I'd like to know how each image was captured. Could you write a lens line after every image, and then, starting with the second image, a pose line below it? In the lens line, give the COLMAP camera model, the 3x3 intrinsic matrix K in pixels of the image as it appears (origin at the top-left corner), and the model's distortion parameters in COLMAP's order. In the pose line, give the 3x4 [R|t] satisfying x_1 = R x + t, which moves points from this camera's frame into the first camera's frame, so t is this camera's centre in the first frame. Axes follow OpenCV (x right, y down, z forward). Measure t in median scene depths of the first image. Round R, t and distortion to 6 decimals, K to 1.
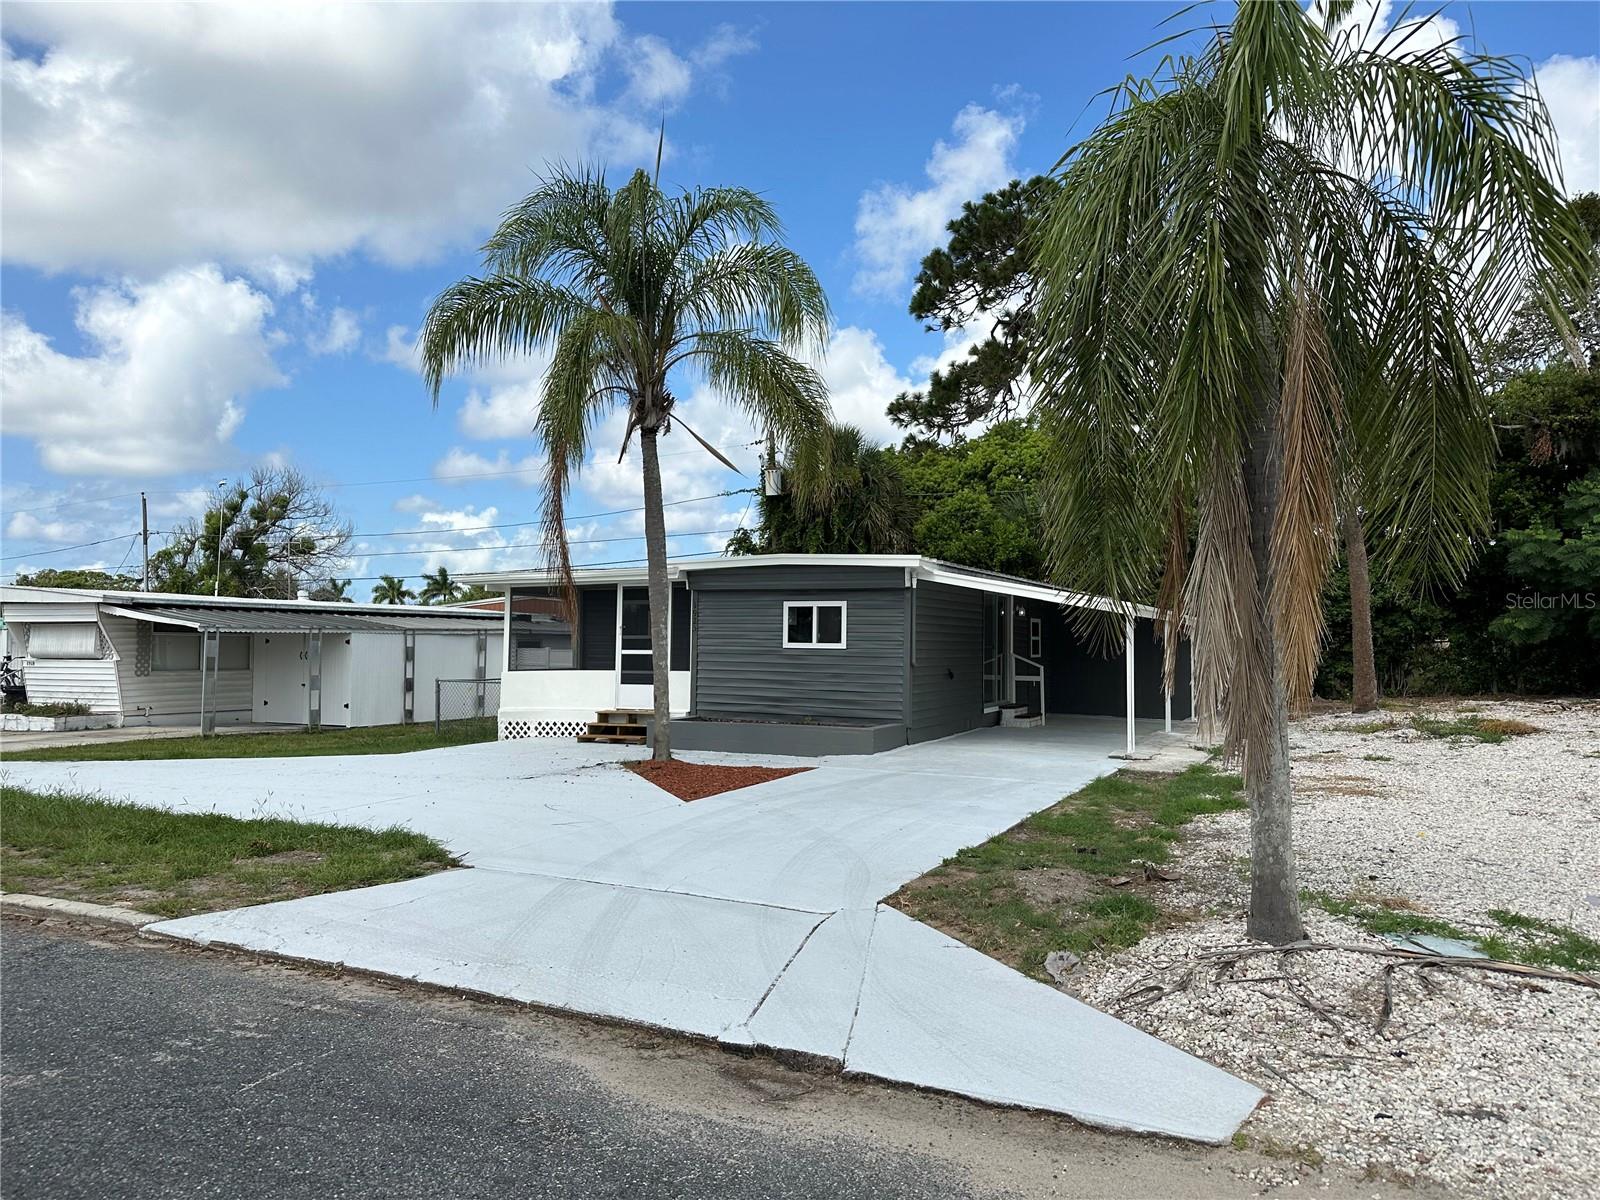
lens RADIAL K [[1152.4, 0, 790.5], [0, 1152.4, 606.7], [0, 0, 1]] dist [-0.003623, -0.008622]
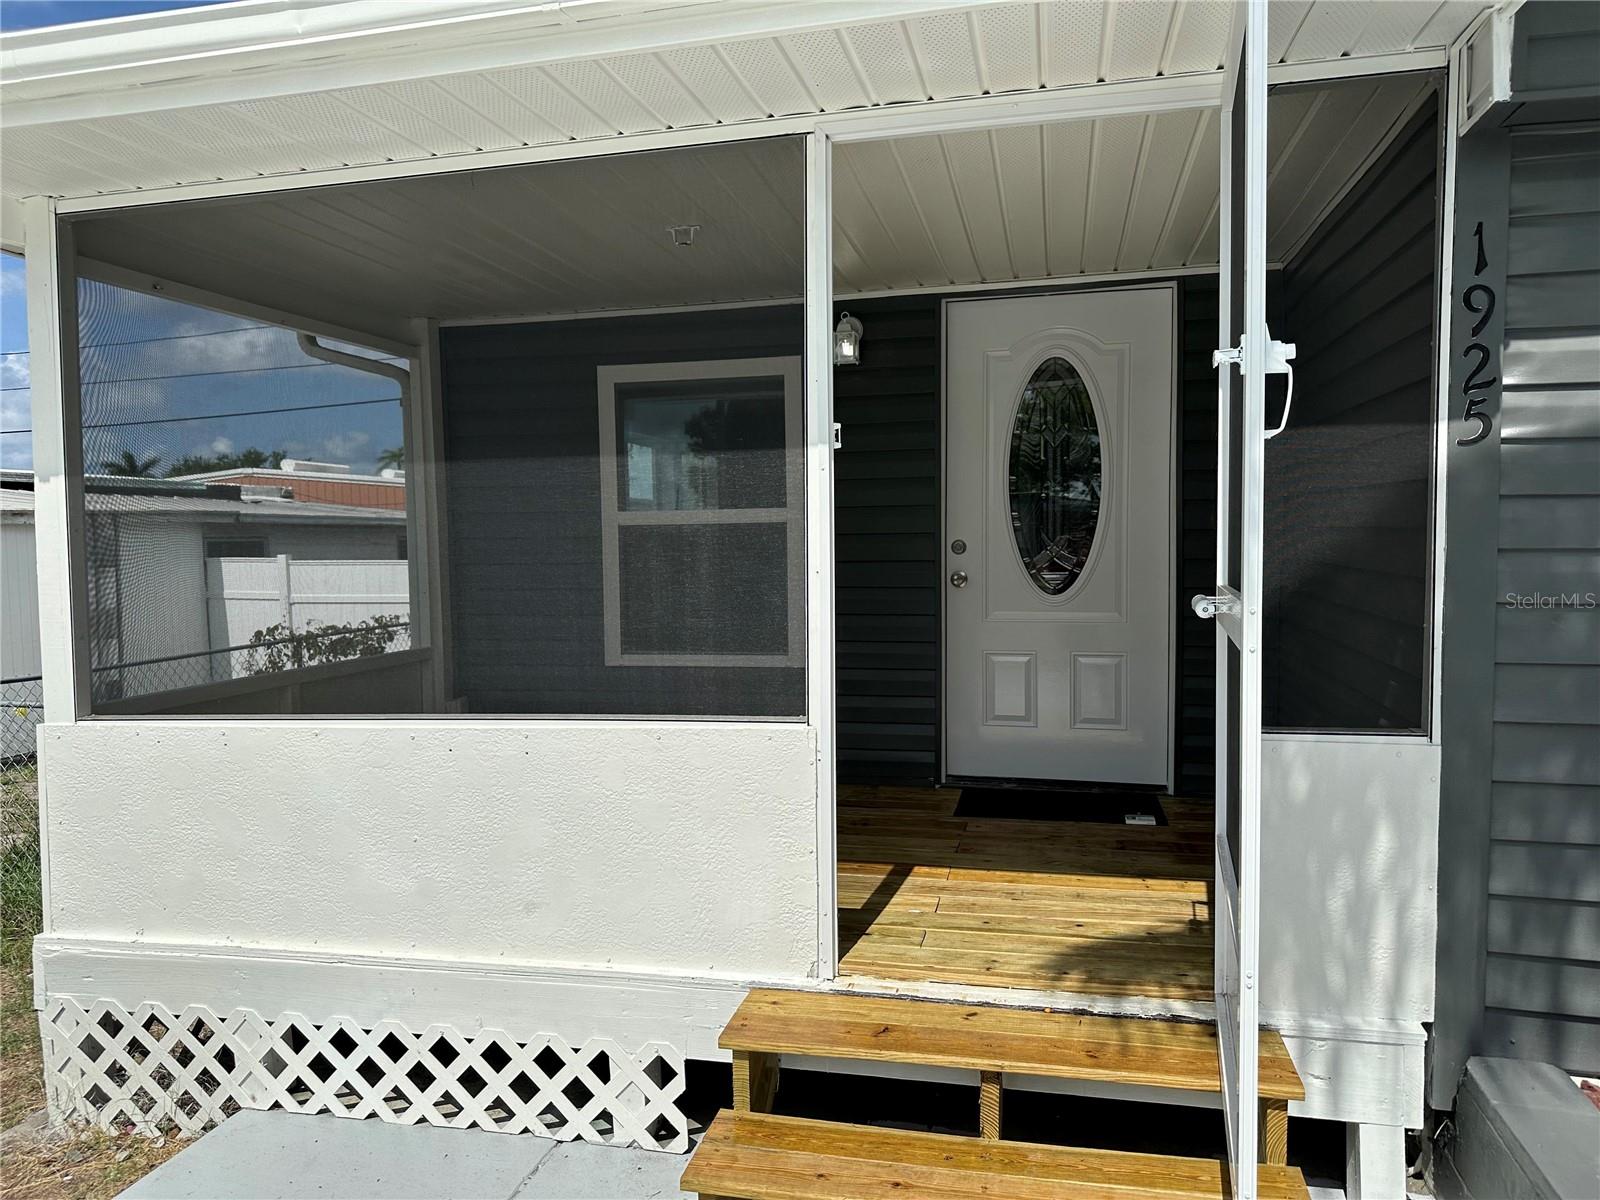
lens RADIAL K [[1152.4, 0, 790.5], [0, 1152.4, 606.7], [0, 0, 1]] dist [-0.003623, -0.008622]
pose [[0.976737, -0.030238, 0.212300, -0.192771], [0.010199, 0.995439, 0.094856, 0.025908], [-0.214200, -0.090484, 0.972590, 0.881840]]
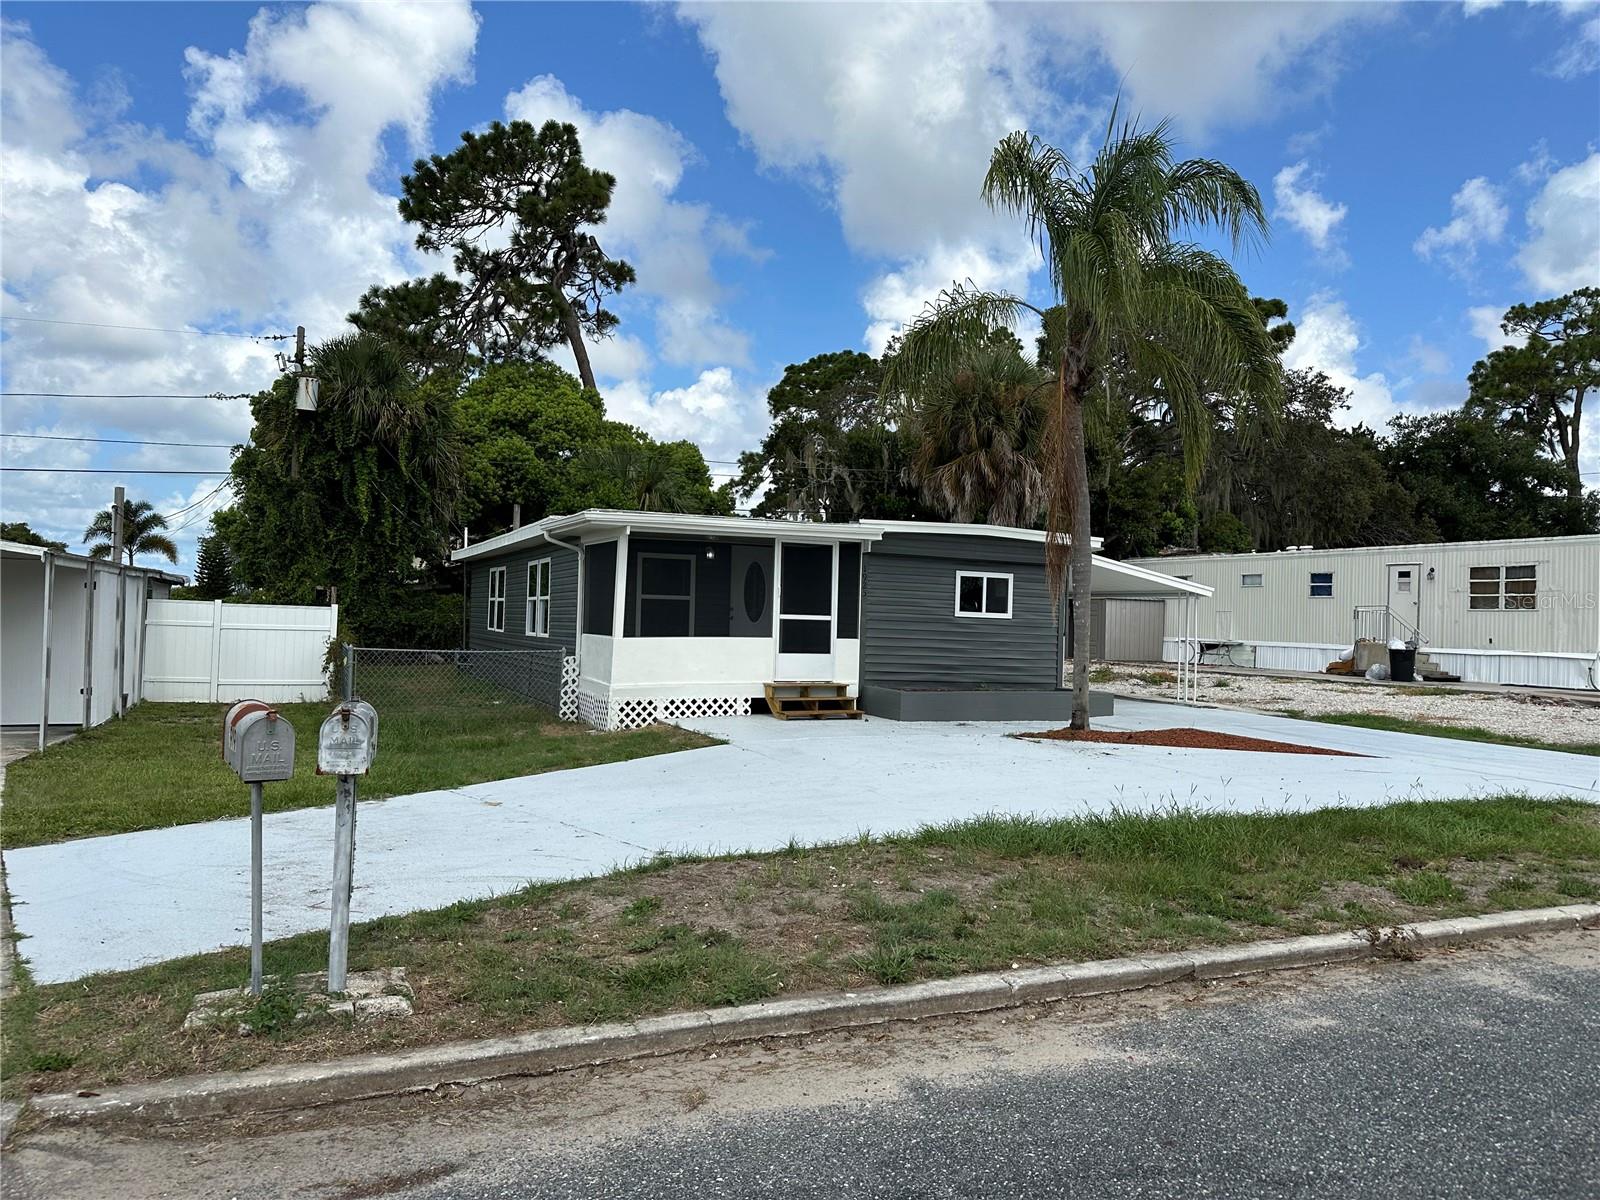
lens RADIAL K [[1152.4, 0, 790.5], [0, 1152.4, 606.7], [0, 0, 1]] dist [-0.003623, -0.008622]
pose [[0.639096, 0.022413, 0.768801, -0.844980], [-0.050325, 0.998652, 0.012720, 0.020724], [-0.767479, -0.046819, 0.639362, 0.443582]]
